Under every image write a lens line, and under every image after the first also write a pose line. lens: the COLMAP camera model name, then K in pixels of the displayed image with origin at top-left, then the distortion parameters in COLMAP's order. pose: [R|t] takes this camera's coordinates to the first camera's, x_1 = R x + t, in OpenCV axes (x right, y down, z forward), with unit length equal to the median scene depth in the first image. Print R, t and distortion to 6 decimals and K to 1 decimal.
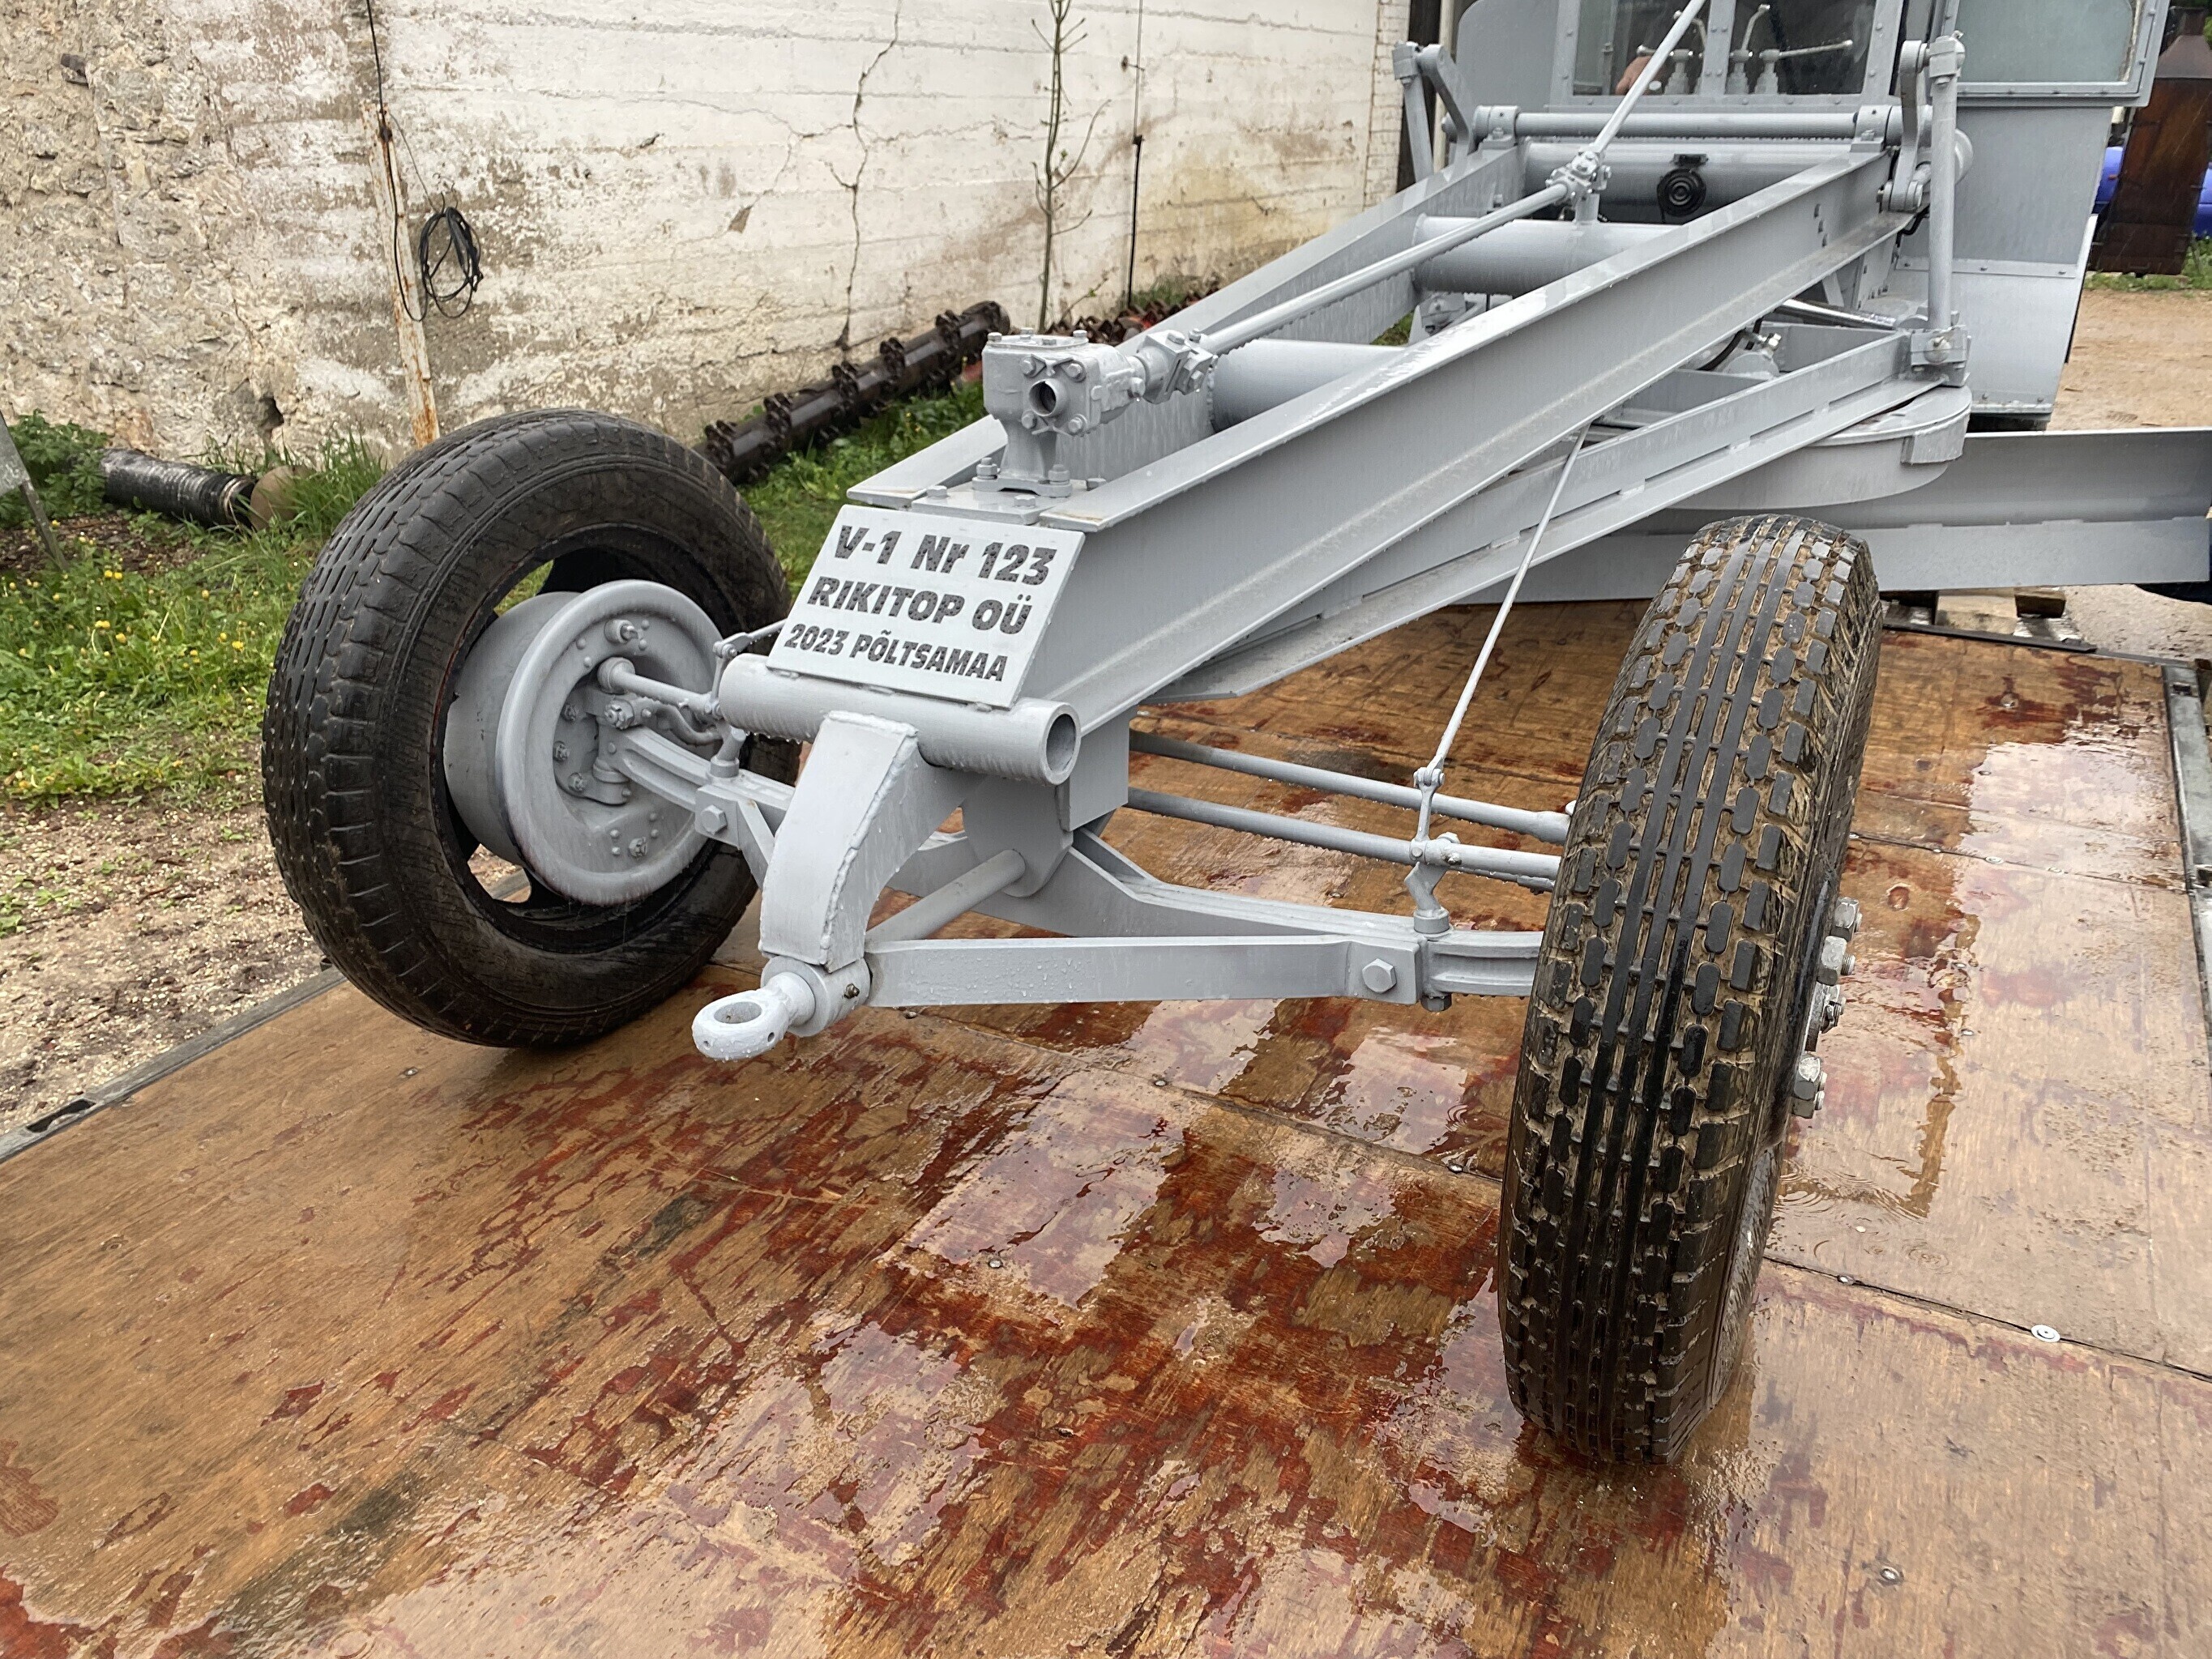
lens RADIAL K [[1678.8, 0, 1134.9], [0, 1678.8, 806.8], [0, 0, 1]] dist [0.039532, -0.043334]
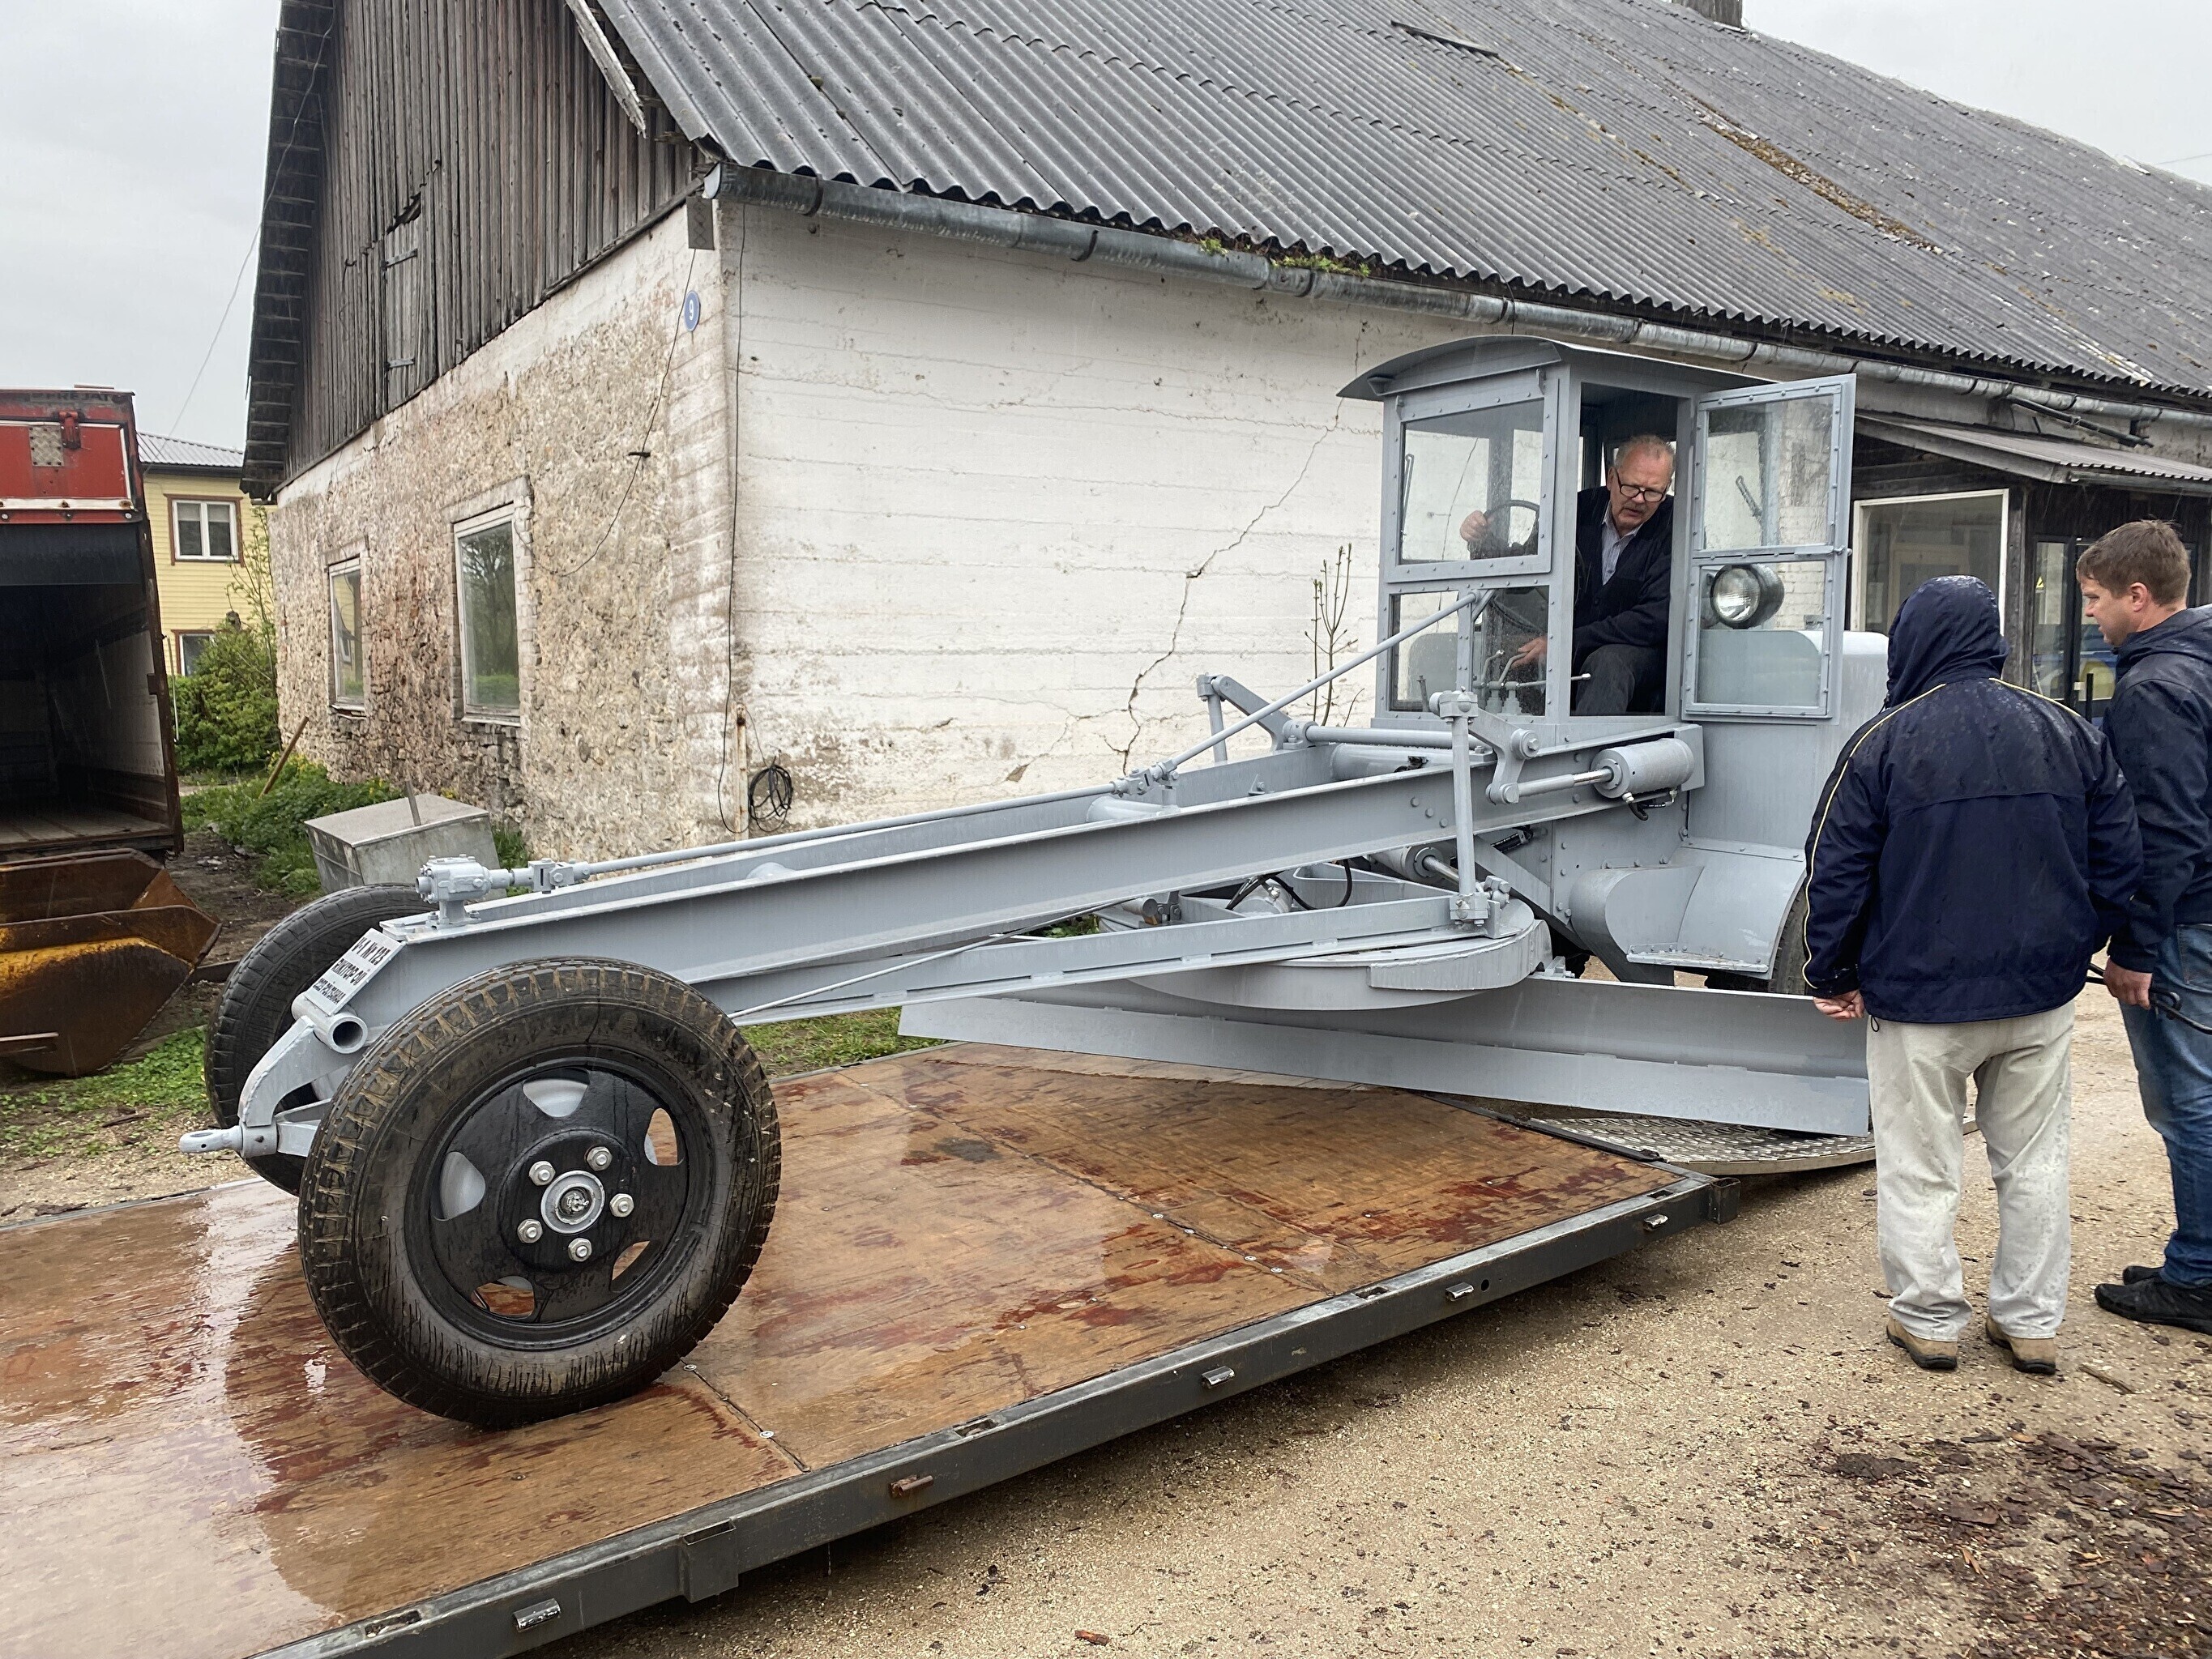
lens RADIAL K [[1678.8, 0, 1121.1], [0, 1678.8, 820.5], [0, 0, 1]] dist [0.039532, -0.043334]
pose [[0.892452, 0.039949, -0.449370, 0.697137], [-0.167681, 0.954087, -0.248196, 0.033548], [0.418823, 0.296854, 0.858175, -0.225447]]
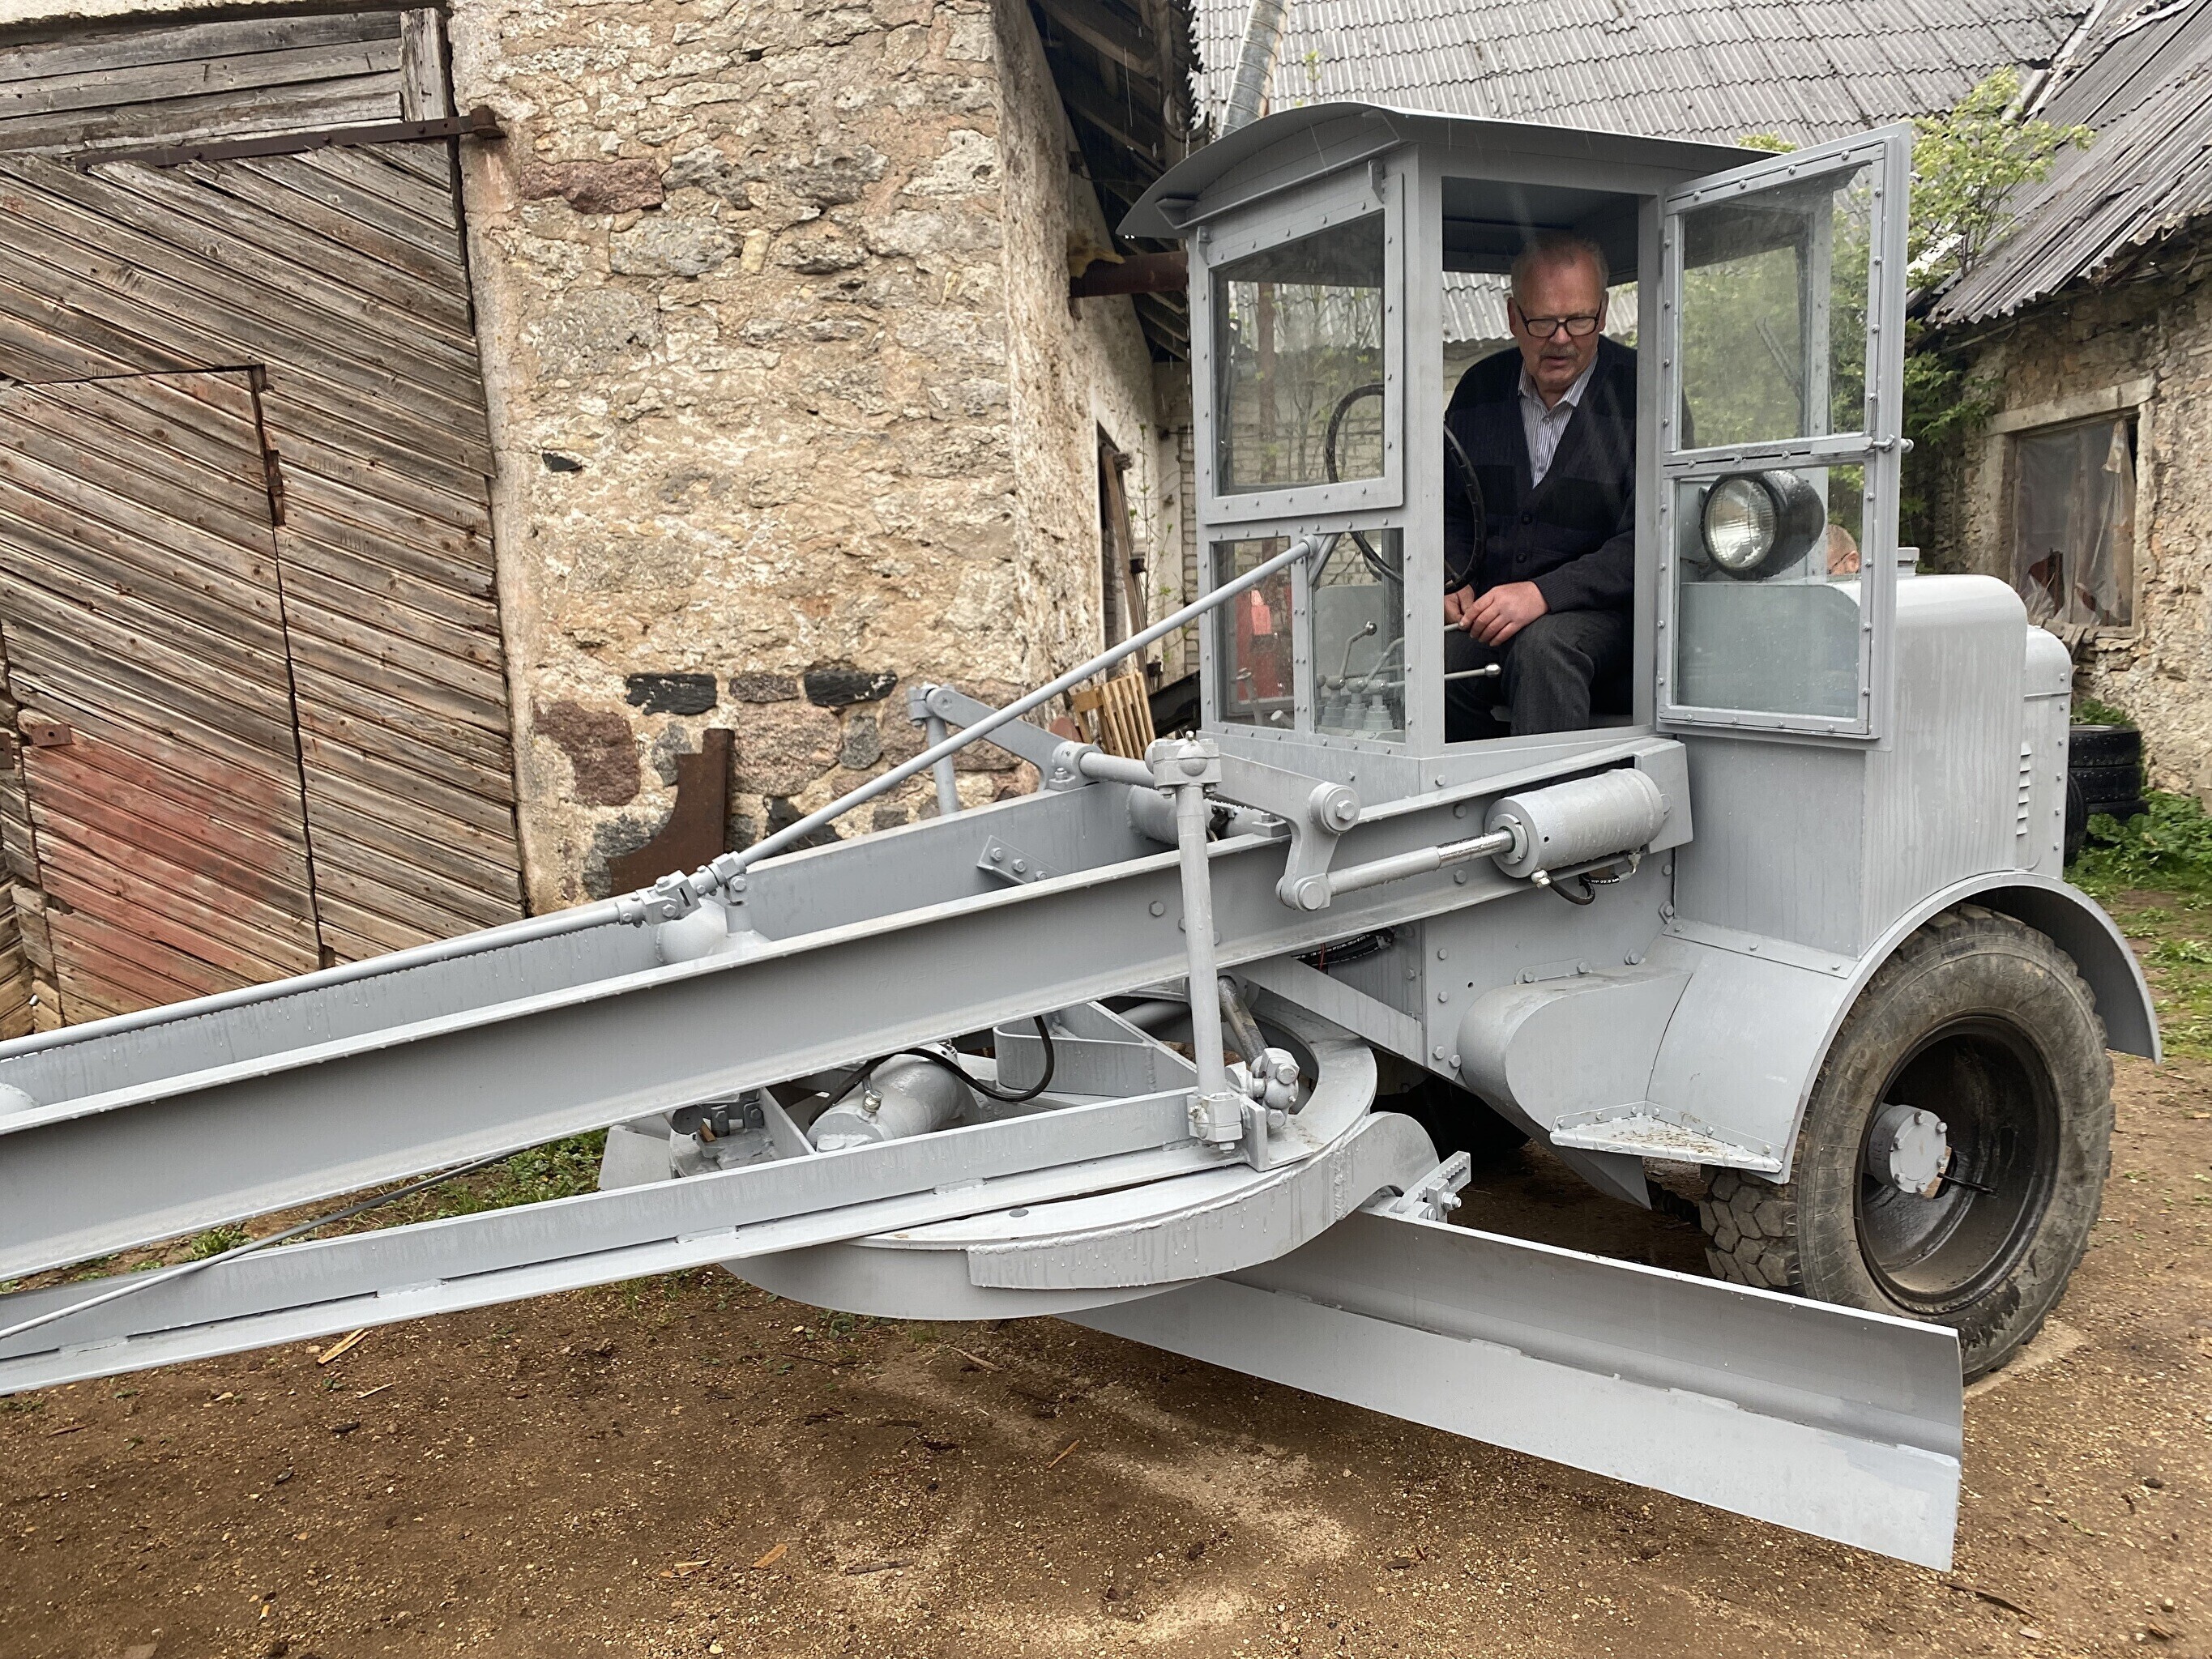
lens RADIAL K [[1678.8, 0, 1141.0], [0, 1678.8, 810.2], [0, 0, 1]] dist [0.039532, -0.043334]
pose [[0.836063, 0.041060, -0.547095, 0.728966], [-0.160450, 0.971897, -0.172256, -0.226366], [0.524647, 0.231798, 0.819155, 0.283341]]
